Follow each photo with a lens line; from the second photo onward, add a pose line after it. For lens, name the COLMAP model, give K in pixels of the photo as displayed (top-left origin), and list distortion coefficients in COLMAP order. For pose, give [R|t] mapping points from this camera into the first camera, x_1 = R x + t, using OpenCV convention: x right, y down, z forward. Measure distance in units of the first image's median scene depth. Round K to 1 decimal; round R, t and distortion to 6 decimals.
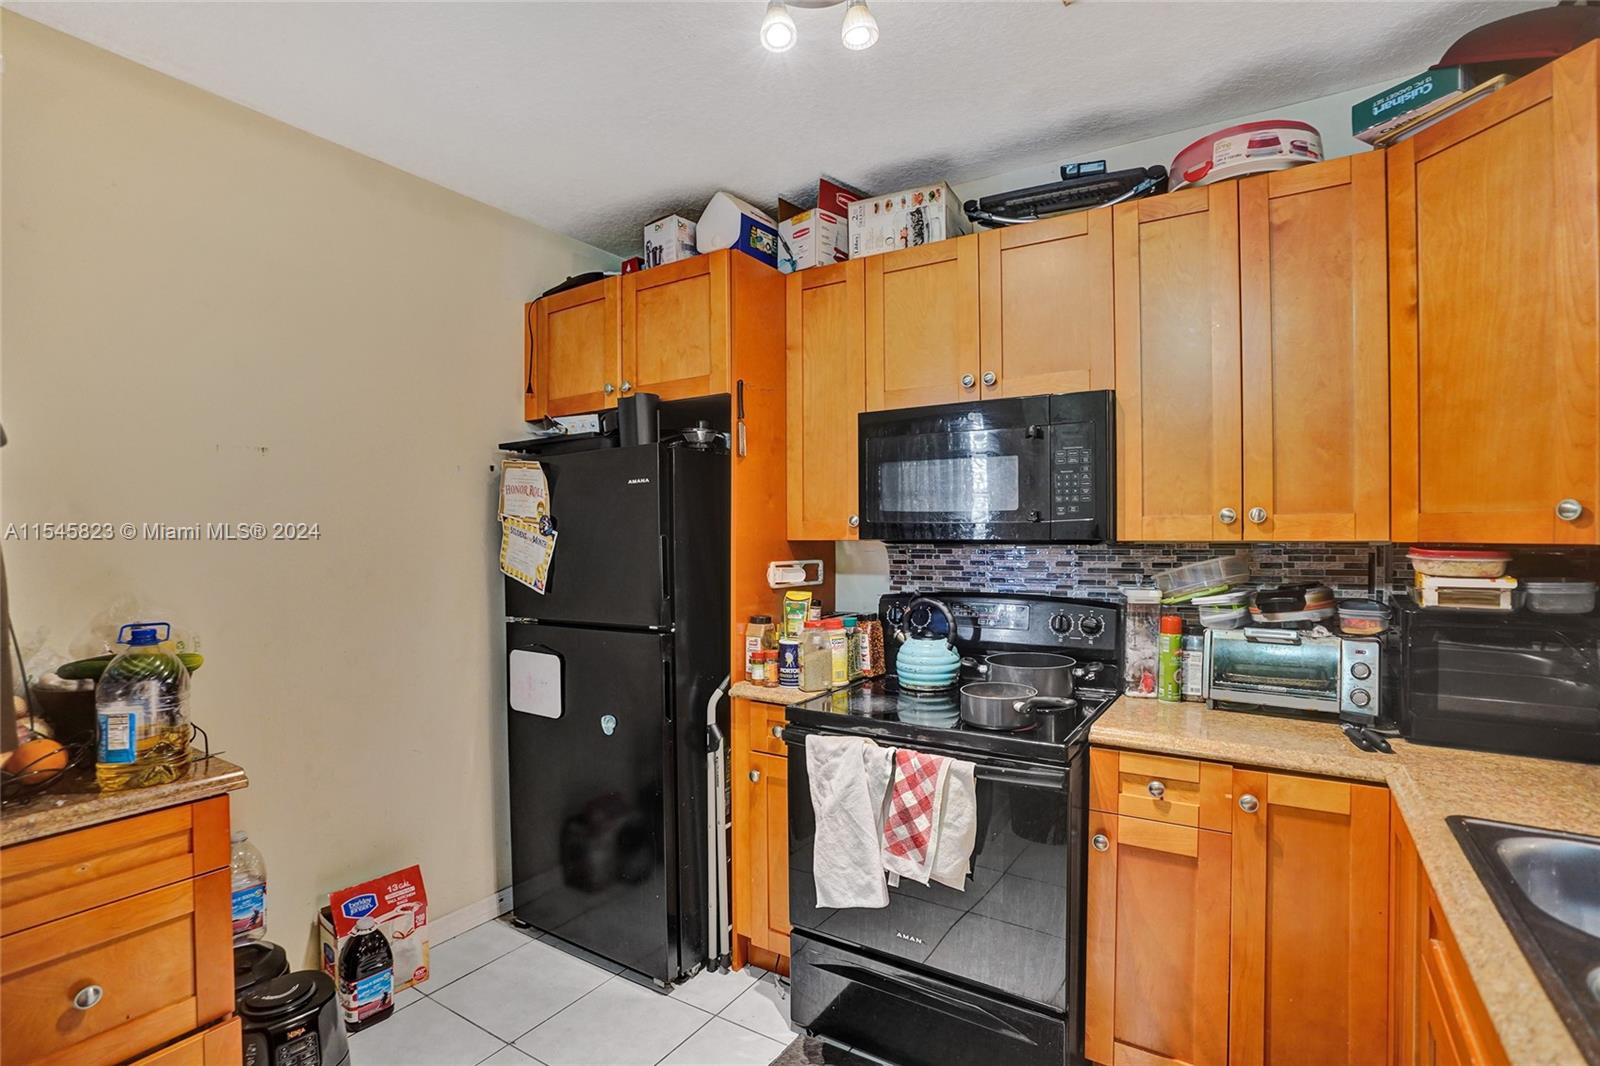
lens RADIAL K [[757.7, 0, 804.8], [0, 757.7, 570.6], [0, 0, 1]] dist [-0.057466, 0.019266]
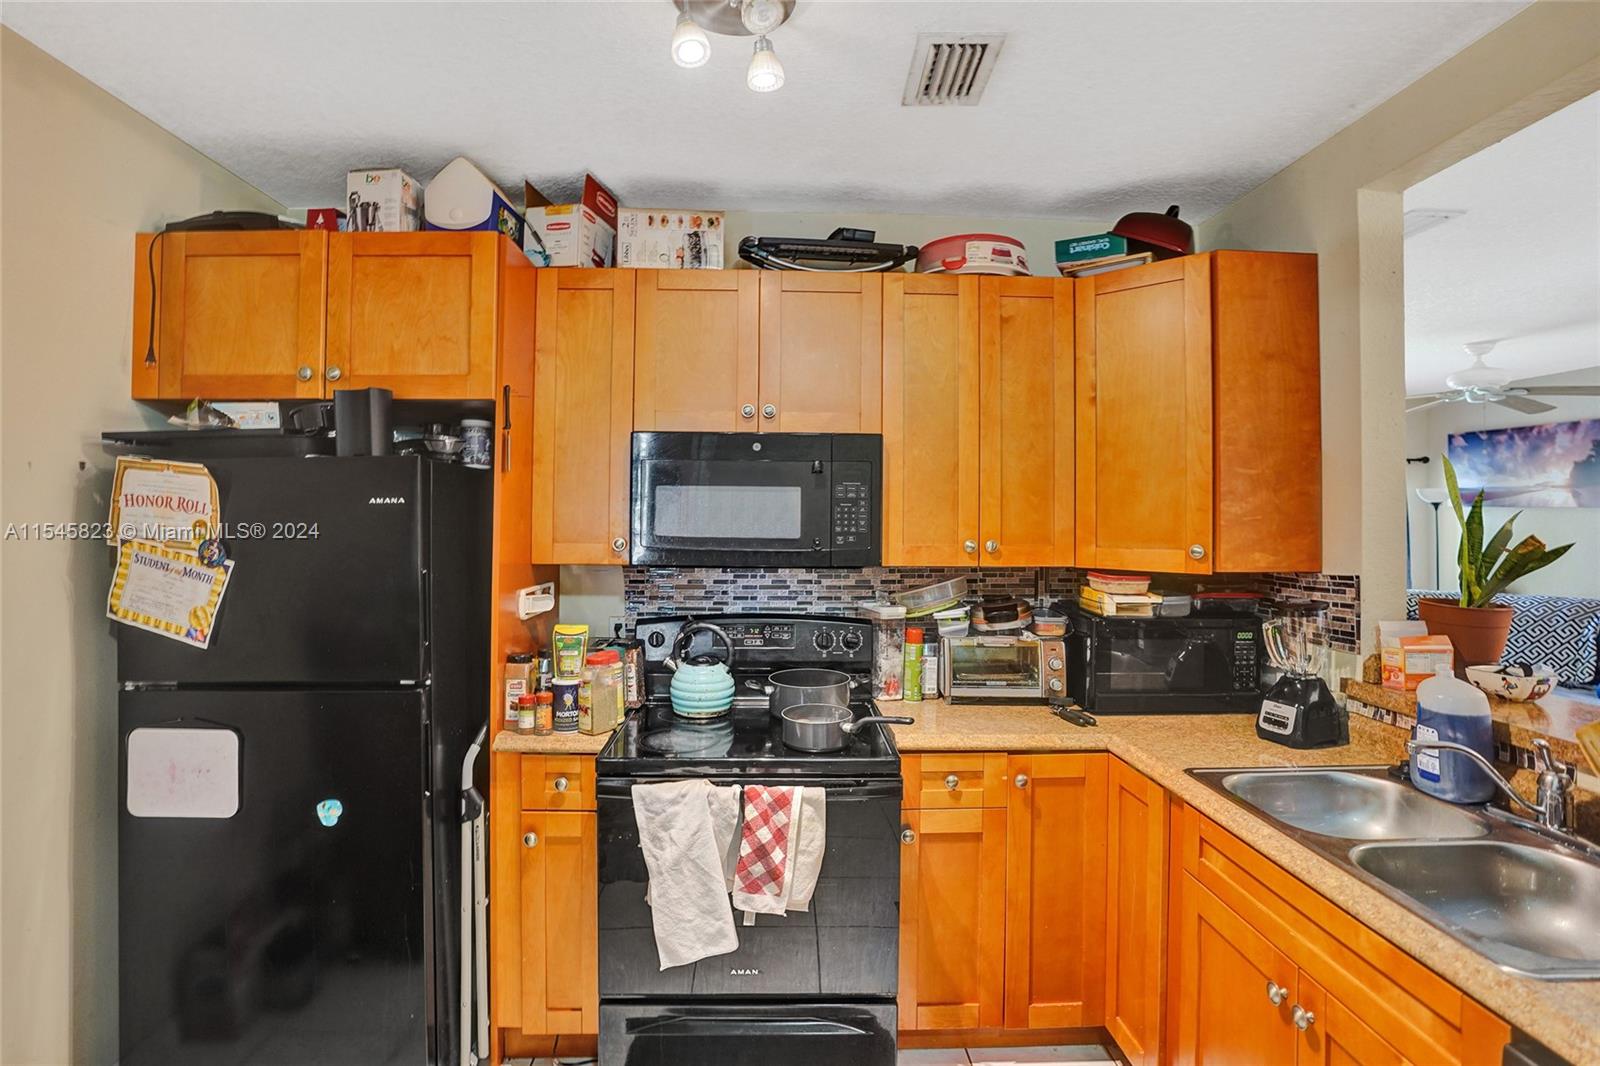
lens RADIAL K [[757.7, 0, 815.2], [0, 757.7, 543.5], [0, 0, 1]] dist [-0.057466, 0.019266]
pose [[0.826887, -0.005366, 0.562343, -0.313086], [0.016338, 0.999762, -0.014485, -0.059231], [-0.562131, 0.021165, 0.826777, 0.106014]]
